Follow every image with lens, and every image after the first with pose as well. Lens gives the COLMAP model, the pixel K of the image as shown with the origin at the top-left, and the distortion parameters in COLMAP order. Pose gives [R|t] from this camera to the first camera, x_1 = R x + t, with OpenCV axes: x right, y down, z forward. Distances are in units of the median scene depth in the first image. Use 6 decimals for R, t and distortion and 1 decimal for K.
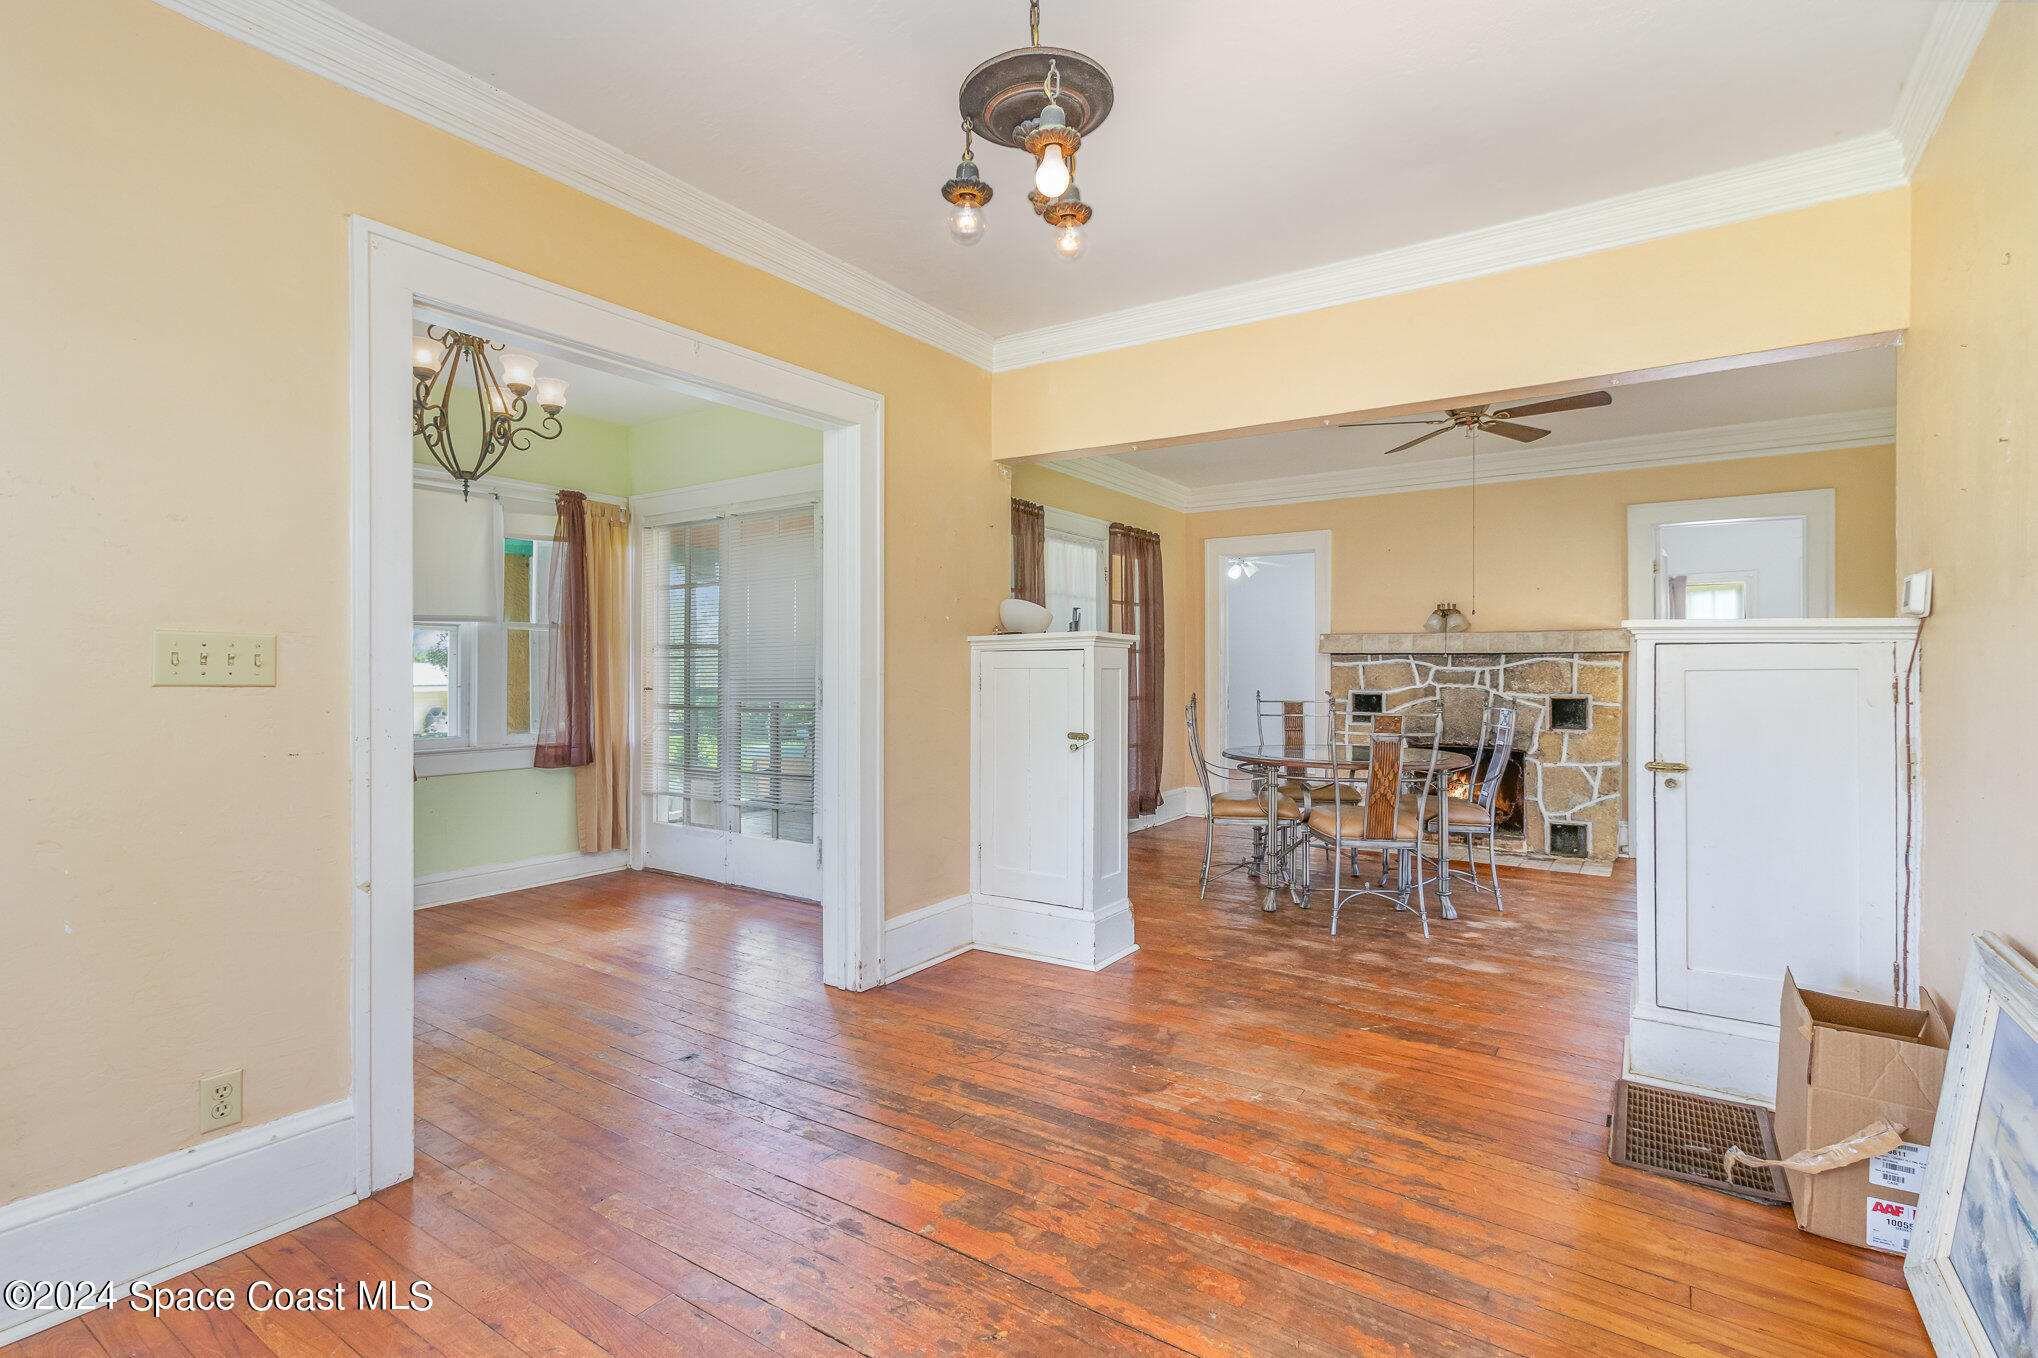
lens RADIAL K [[948.5, 0, 1014.9], [0, 948.5, 673.1], [0, 0, 1]] dist [-0.000340, -0.000264]
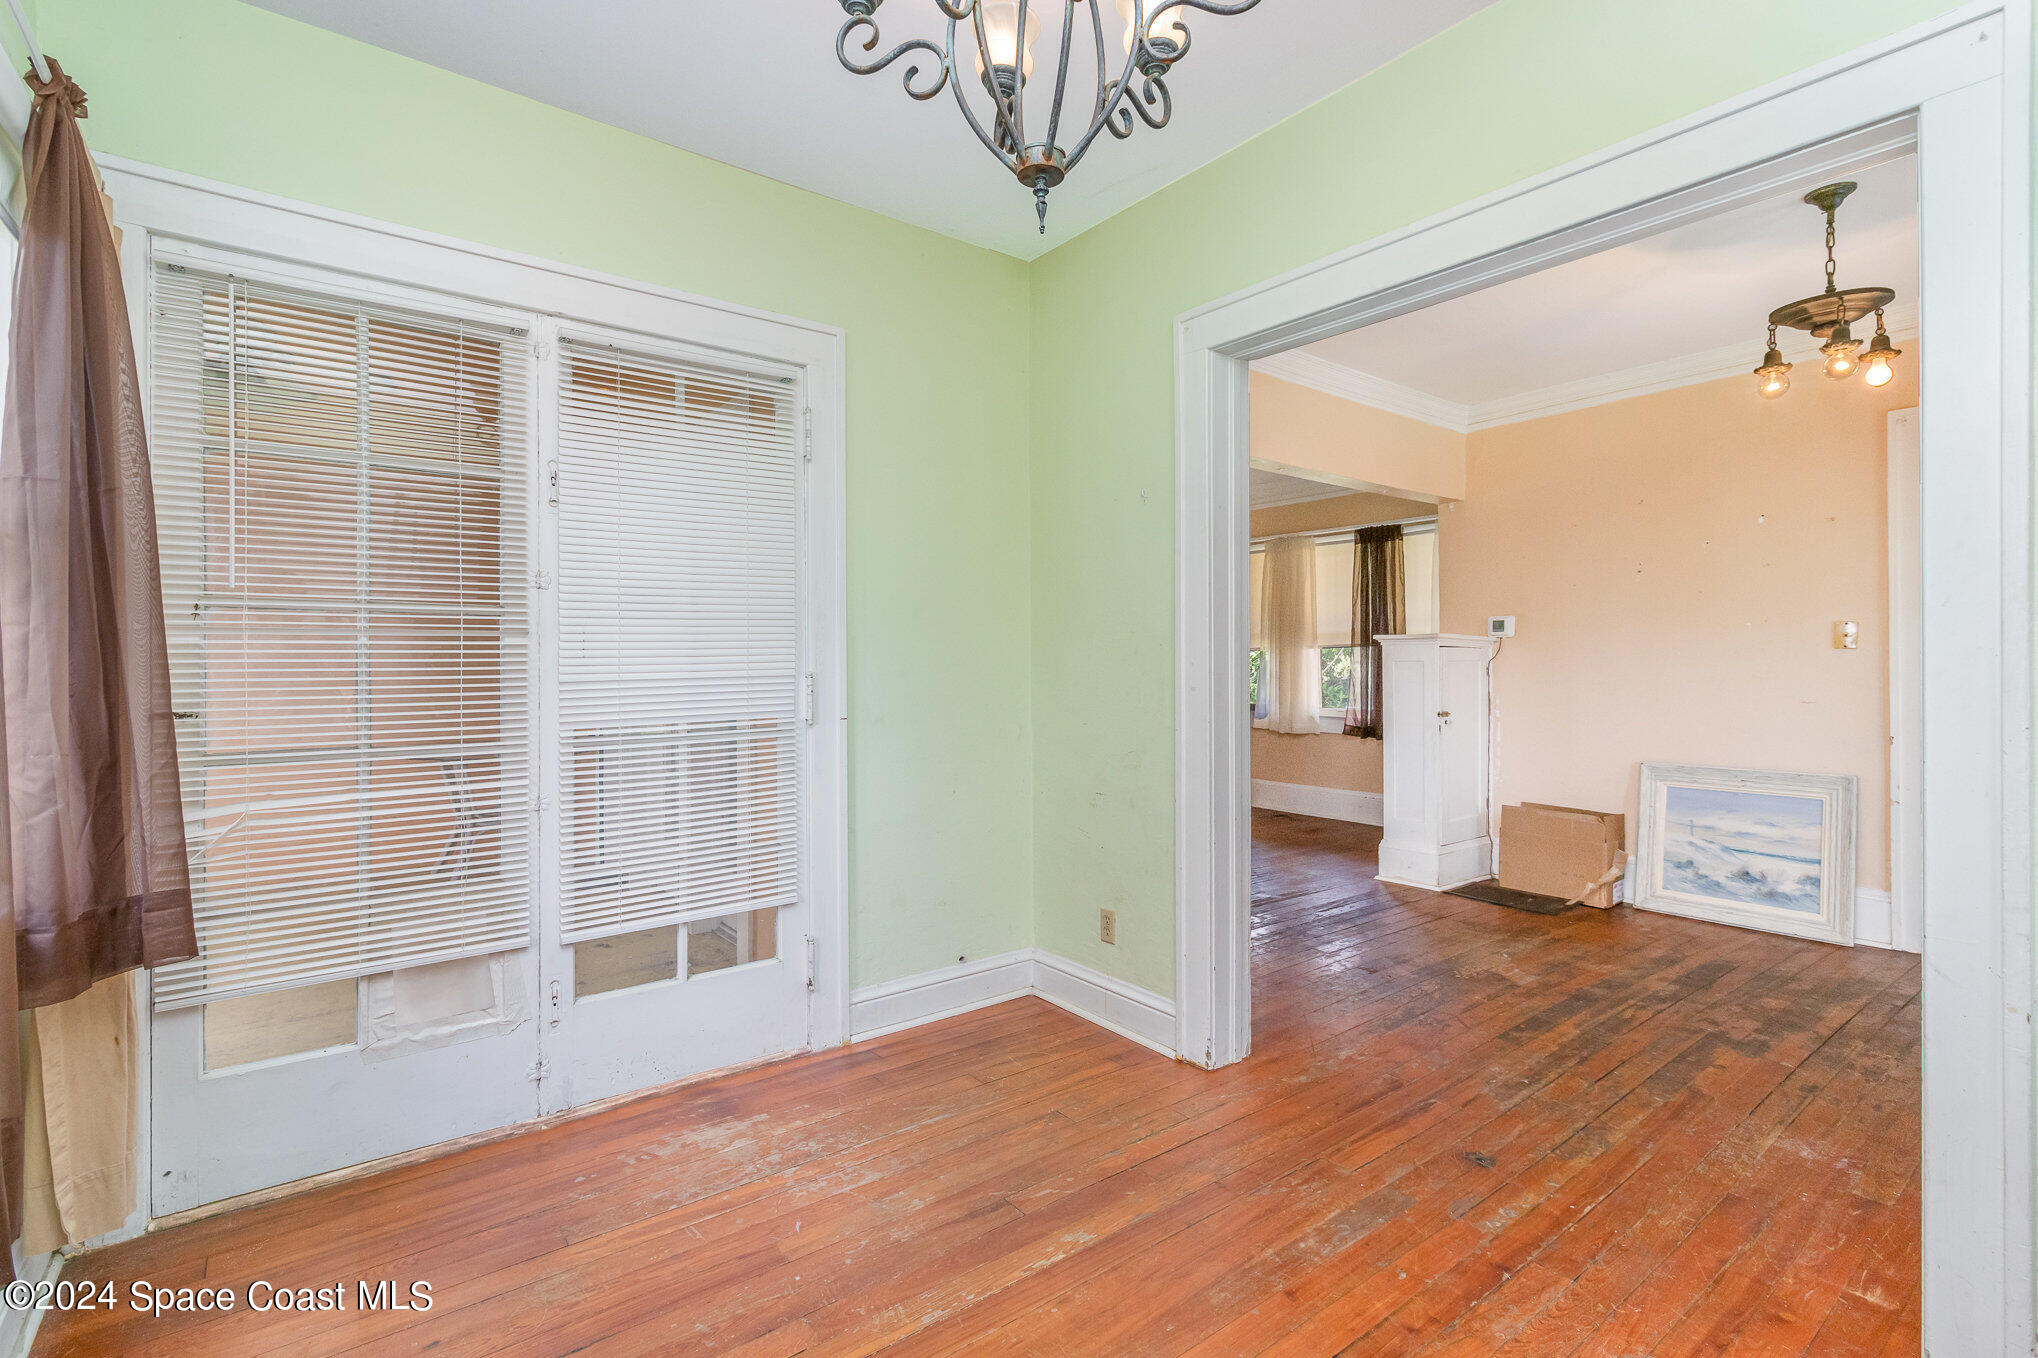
lens RADIAL K [[948.5, 0, 1017.8], [0, 948.5, 671.2], [0, 0, 1]] dist [-0.000340, -0.000264]
pose [[0.308268, -0.010048, 0.951247, -1.245576], [0.004654, 0.999948, 0.009054, -0.001044], [-0.951288, 0.001636, 0.308299, 1.172602]]
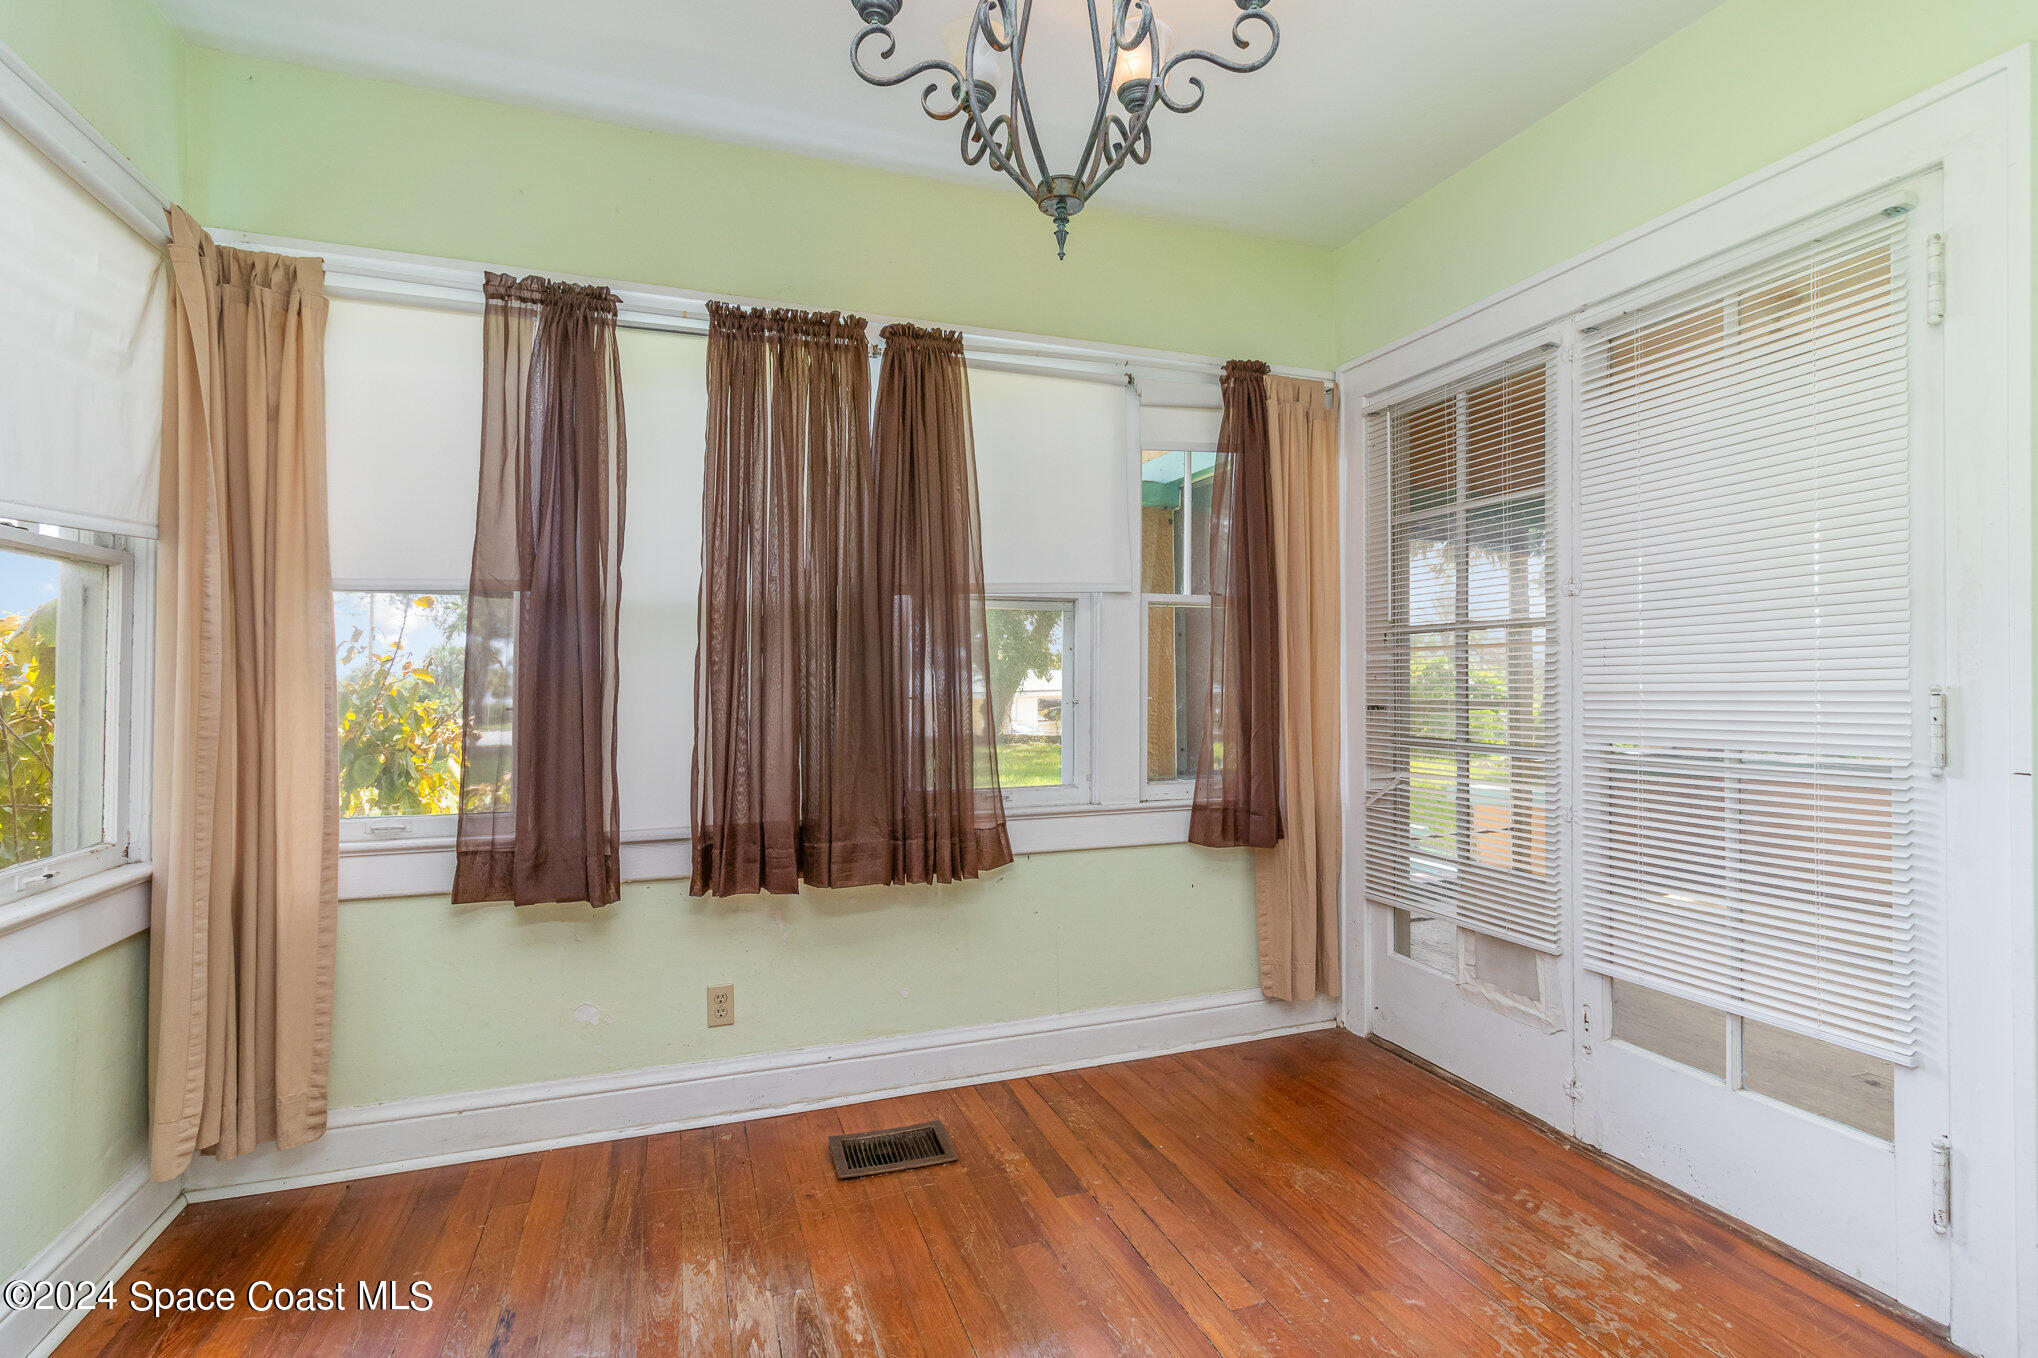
lens RADIAL K [[948.5, 0, 1012.5], [0, 948.5, 677.4], [0, 0, 1]] dist [-0.000340, -0.000264]
pose [[0.809744, -0.006922, -0.586742, -0.478411], [0.001556, 0.999952, -0.009650, 0.009001], [0.586781, 0.006901, 0.809716, 0.880877]]
